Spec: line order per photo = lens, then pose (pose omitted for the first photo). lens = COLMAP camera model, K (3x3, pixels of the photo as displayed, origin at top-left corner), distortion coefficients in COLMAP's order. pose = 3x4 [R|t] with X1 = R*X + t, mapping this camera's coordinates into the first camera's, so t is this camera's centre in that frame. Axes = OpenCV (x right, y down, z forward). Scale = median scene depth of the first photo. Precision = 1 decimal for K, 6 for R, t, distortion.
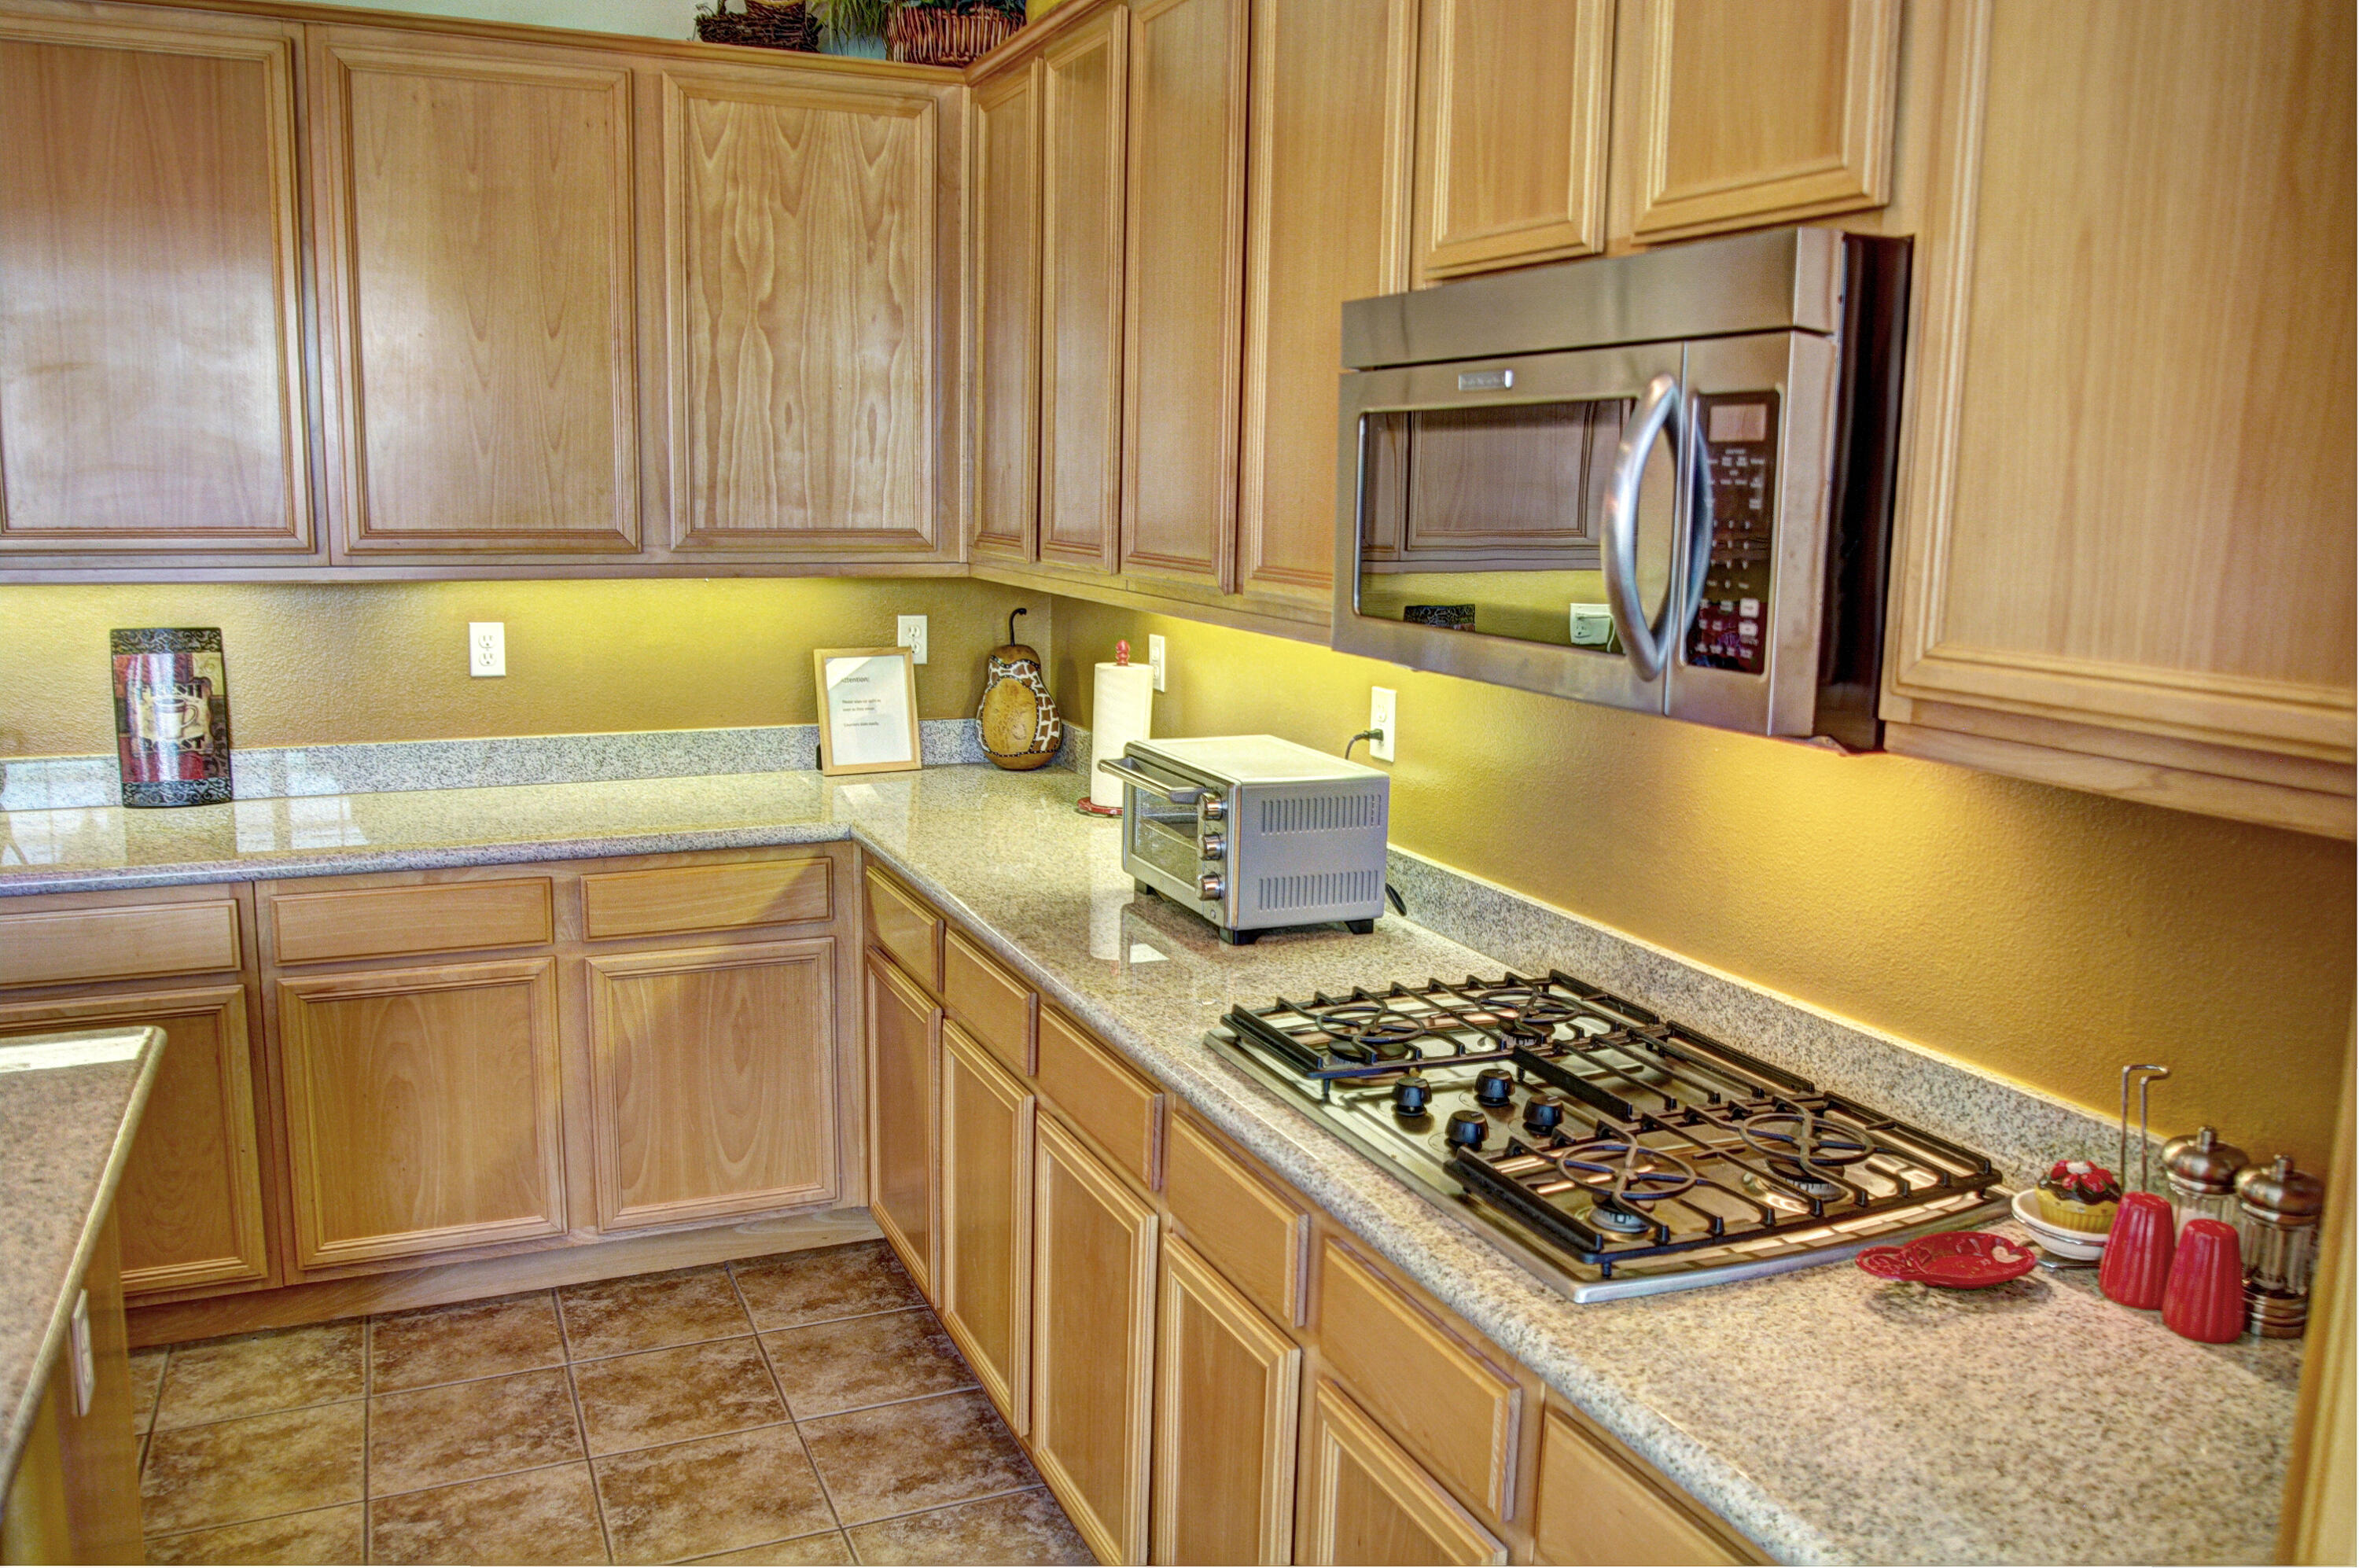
lens RADIAL K [[1777.3, 0, 1150.2], [0, 1777.3, 786.0], [0, 0, 1]] dist [-0.066687, 0.035439]
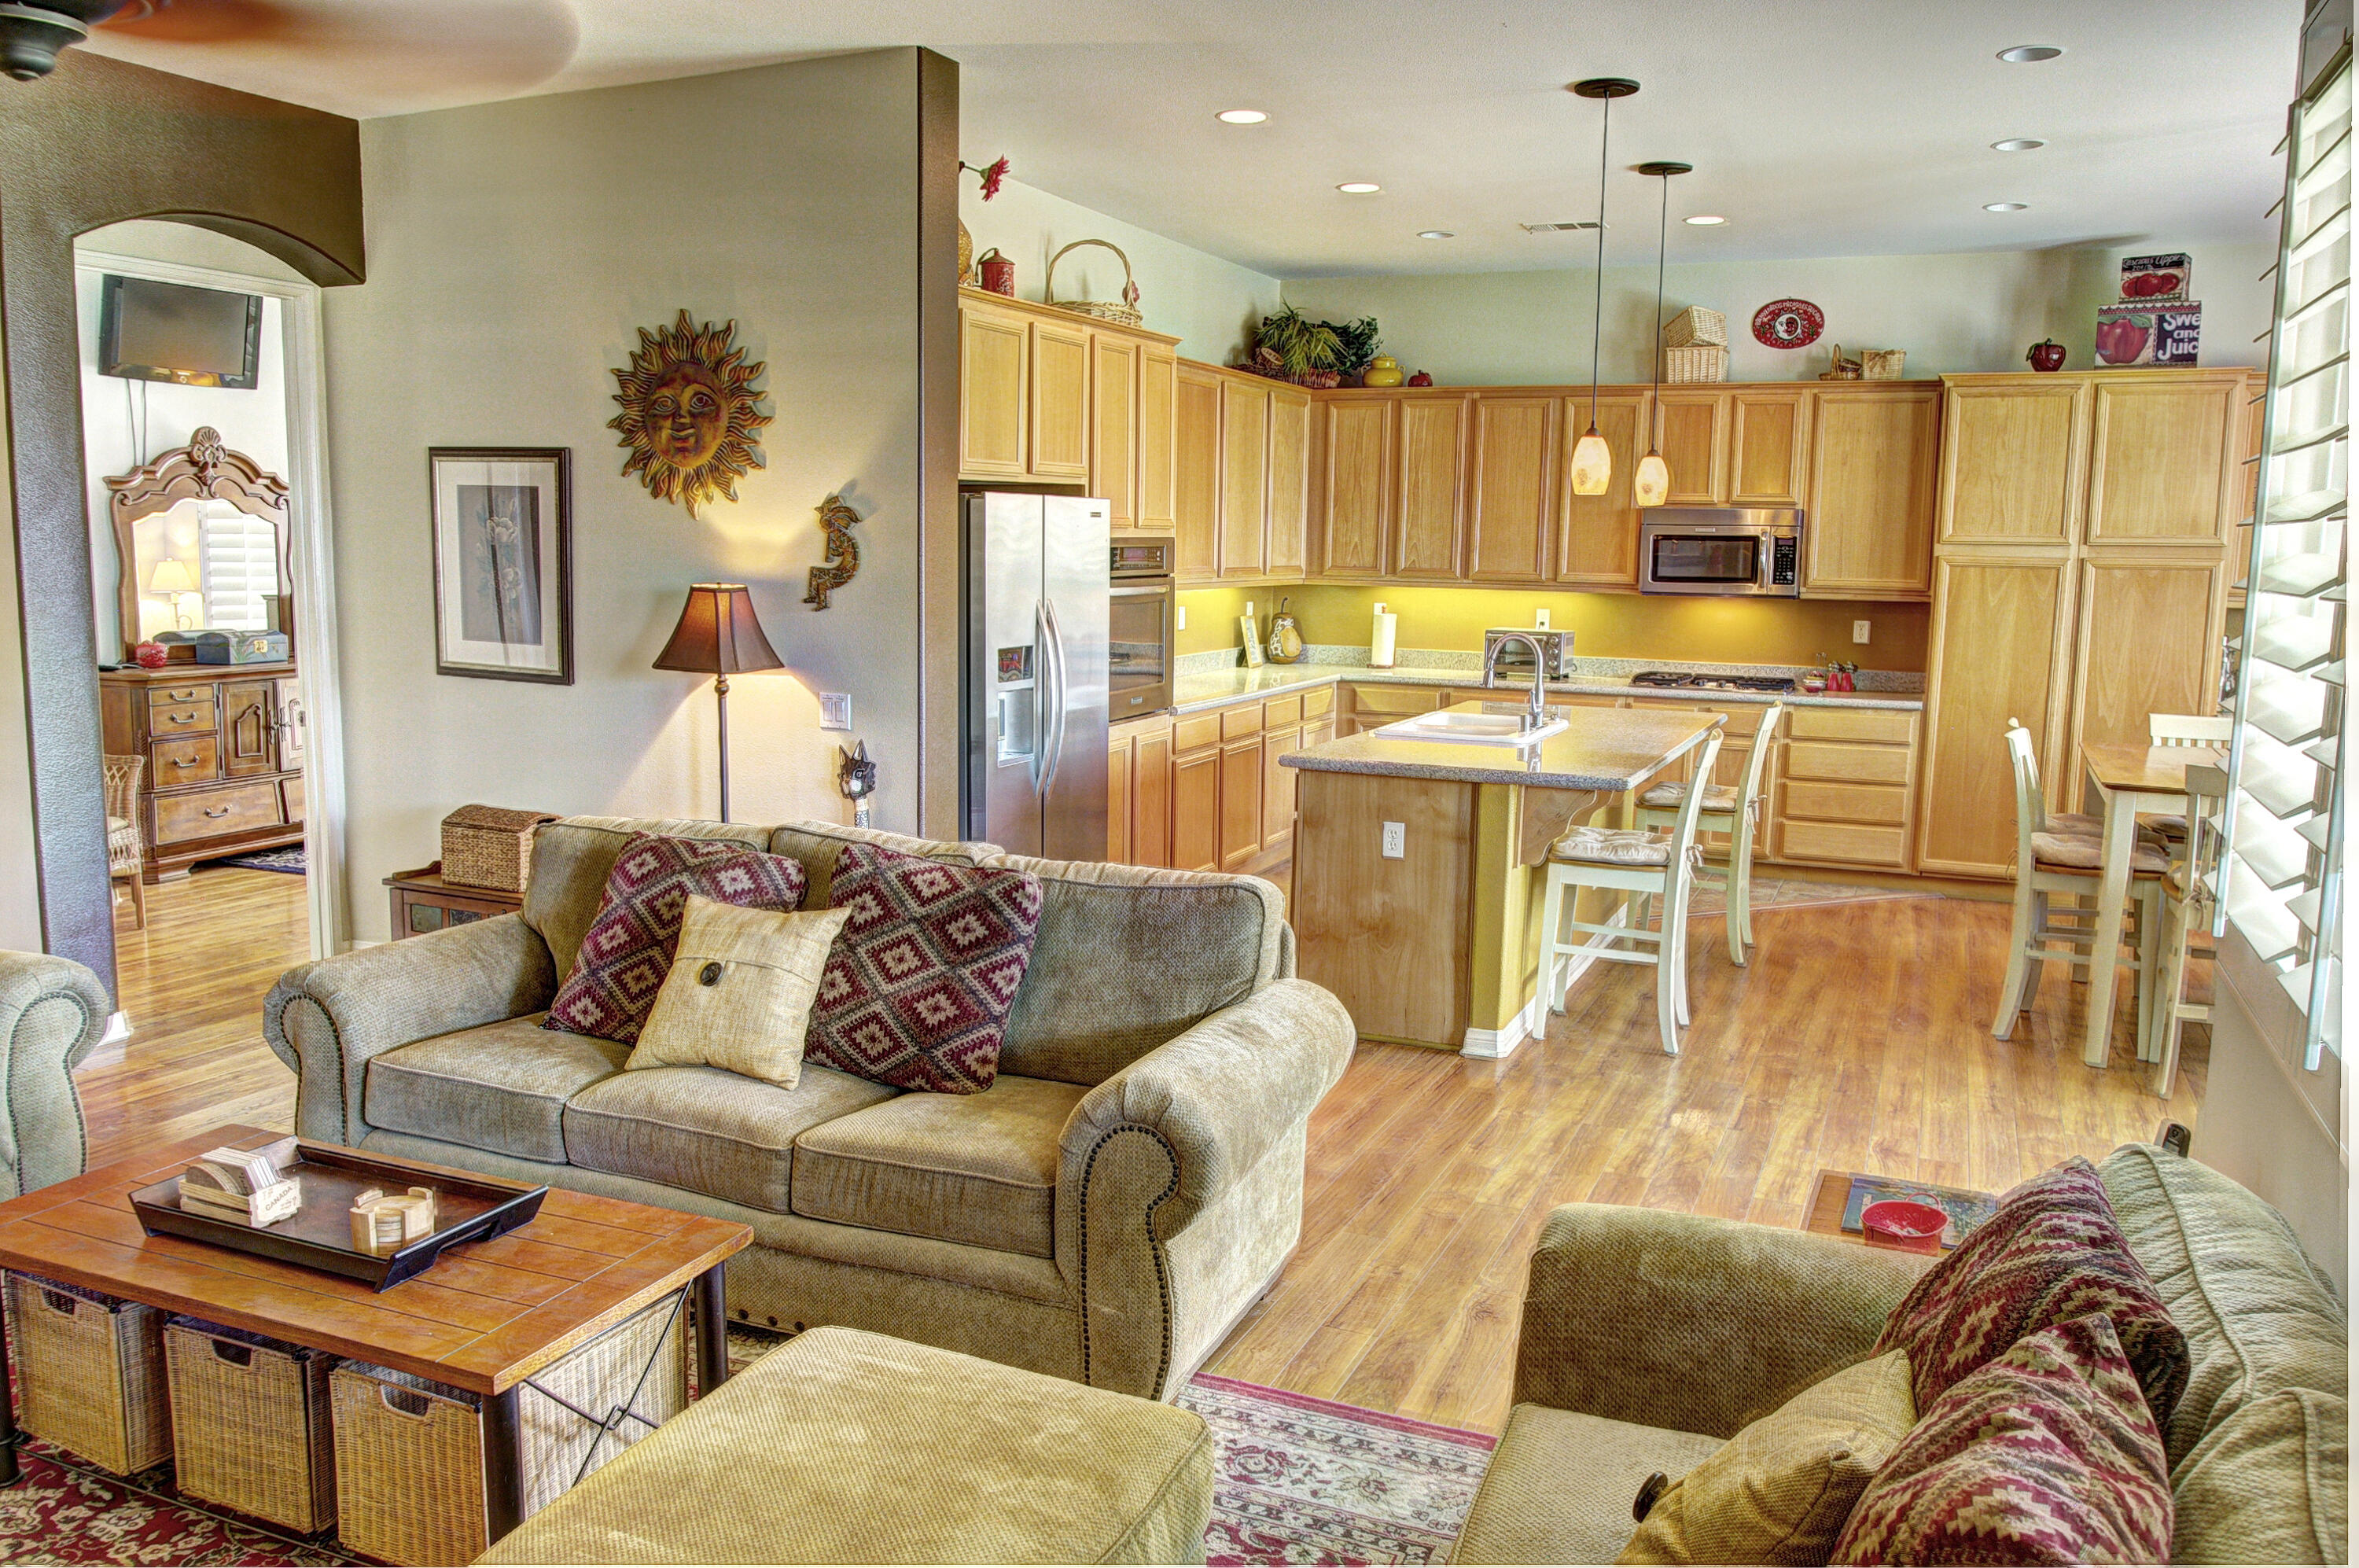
lens RADIAL K [[1777.3, 0, 1134.4], [0, 1777.3, 798.5], [0, 0, 1]] dist [-0.066687, 0.035439]
pose [[0.747475, -0.104809, 0.655970, -2.210141], [0.113768, 0.993083, 0.029035, 0.095419], [-0.654476, 0.052926, 0.754228, -0.823494]]
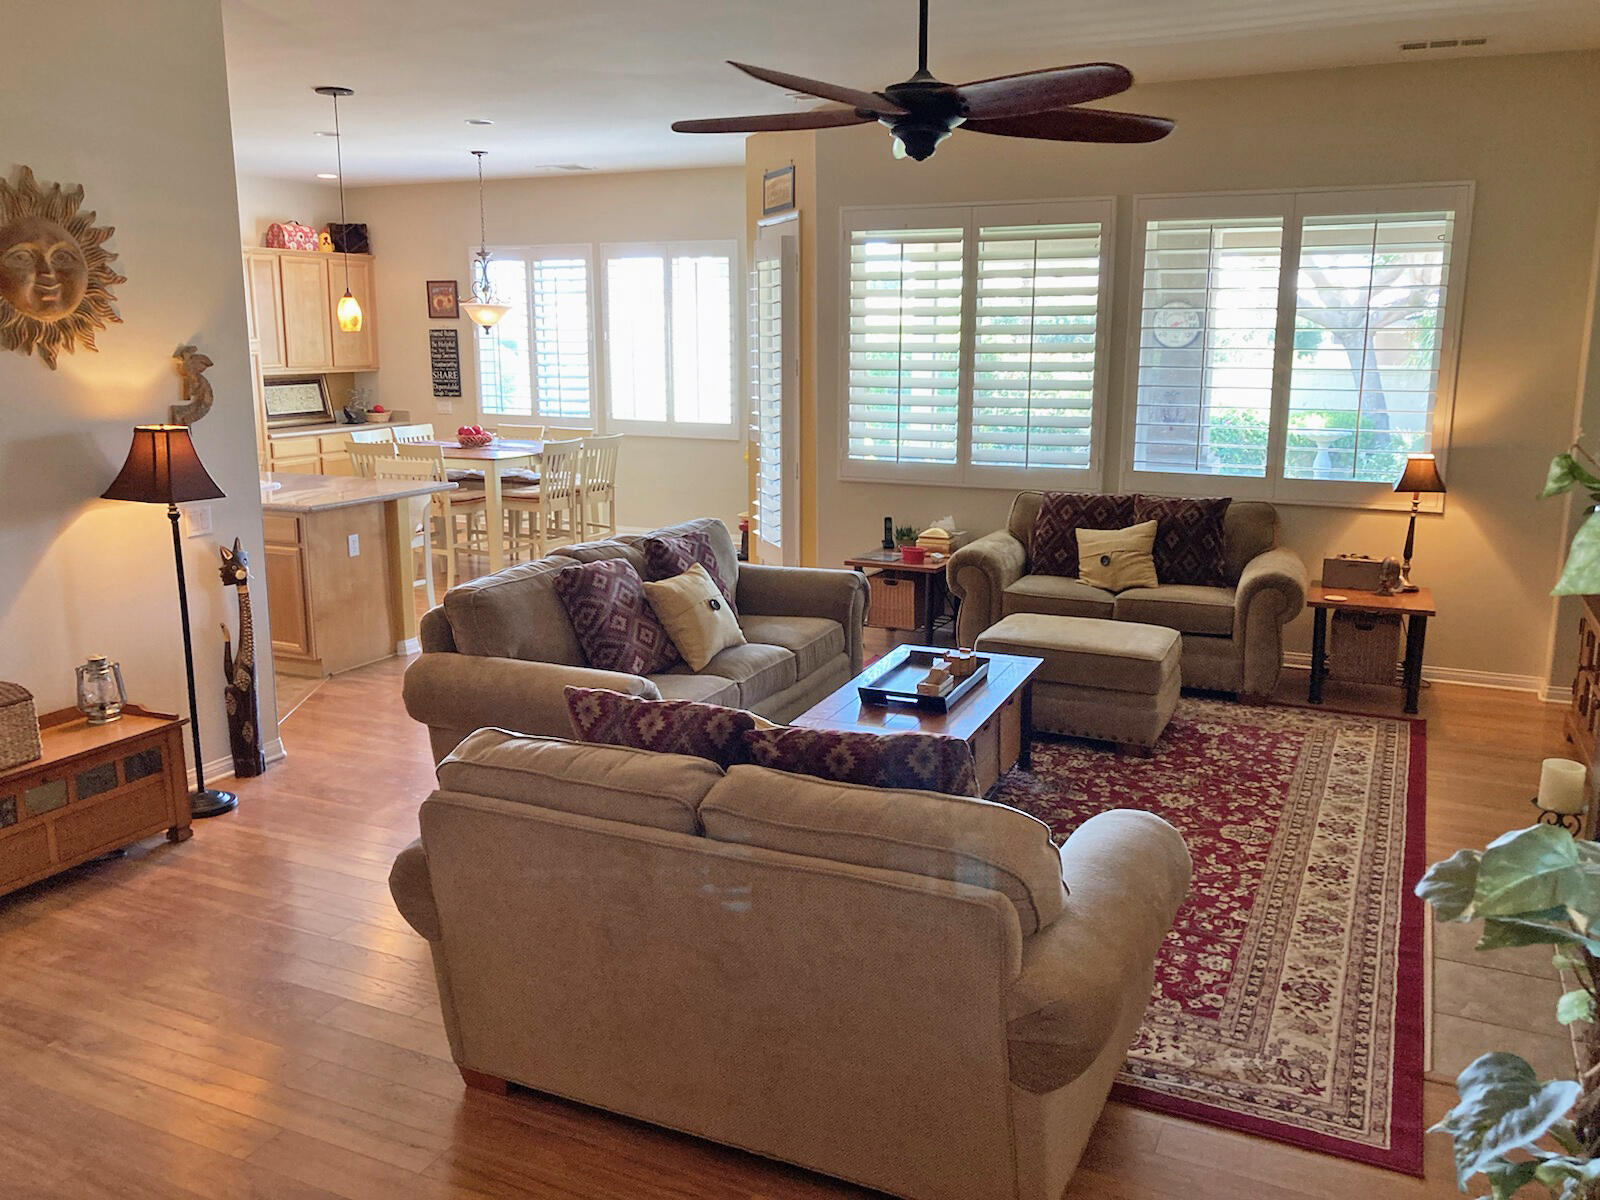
lens RADIAL K [[1303.0, 0, 803.7], [0, 1303.0, 587.0], [0, 0, 1]] dist [0.037307, -0.023739]
pose [[-0.659310, -0.166533, 0.733197, -2.897749], [0.115650, 0.941096, 0.317748, -0.293886], [-0.742924, 0.294289, -0.601214, 0.998646]]
